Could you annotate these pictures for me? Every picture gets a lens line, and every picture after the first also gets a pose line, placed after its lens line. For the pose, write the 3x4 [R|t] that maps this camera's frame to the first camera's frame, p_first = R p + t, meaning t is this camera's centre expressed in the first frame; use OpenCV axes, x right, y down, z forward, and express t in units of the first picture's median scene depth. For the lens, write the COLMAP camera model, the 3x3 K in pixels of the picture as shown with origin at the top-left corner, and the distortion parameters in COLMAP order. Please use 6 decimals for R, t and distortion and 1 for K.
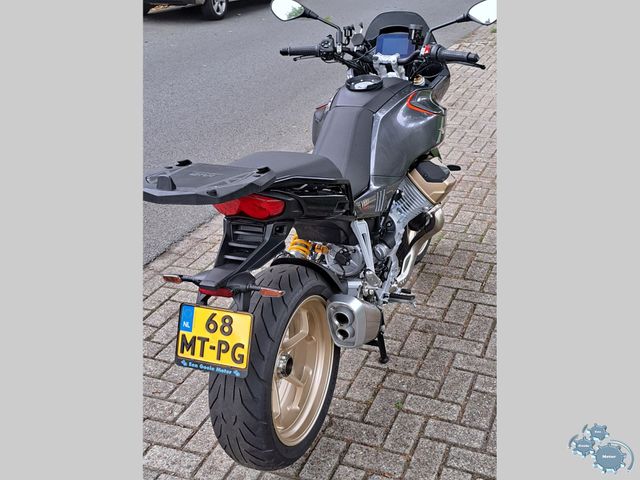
lens RADIAL K [[640.9, 0, 333.3], [0, 640.9, 254.6], [0, 0, 1]] dist [0.099500, -0.010587]
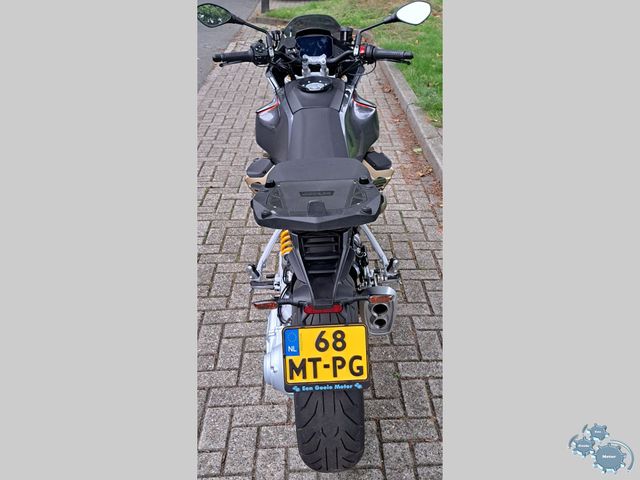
lens RADIAL K [[567.8, 0, 320.0], [0, 567.8, 240.0], [0, 0, 1]] dist [0.087238, 0.001449]
pose [[0.922921, -0.164545, 0.348055, -0.361881], [0.157944, 0.986306, 0.047469, -0.067655], [-0.351099, 0.011163, 0.936272, 0.147794]]
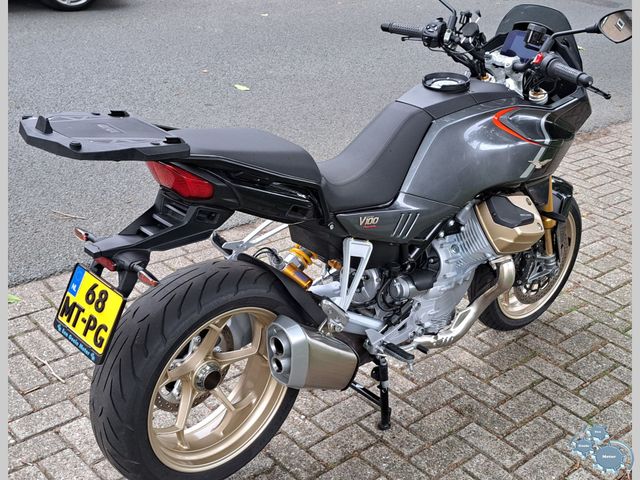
lens RADIAL K [[786.3, 0, 318.9], [0, 786.3, 223.0], [0, 0, 1]] dist [0.037685, 0.034081]
pose [[0.896107, 0.275714, -0.347813, 0.342143], [-0.294234, 0.955733, -0.000449, -0.060140], [0.332293, 0.102741, 0.937564, 0.060799]]
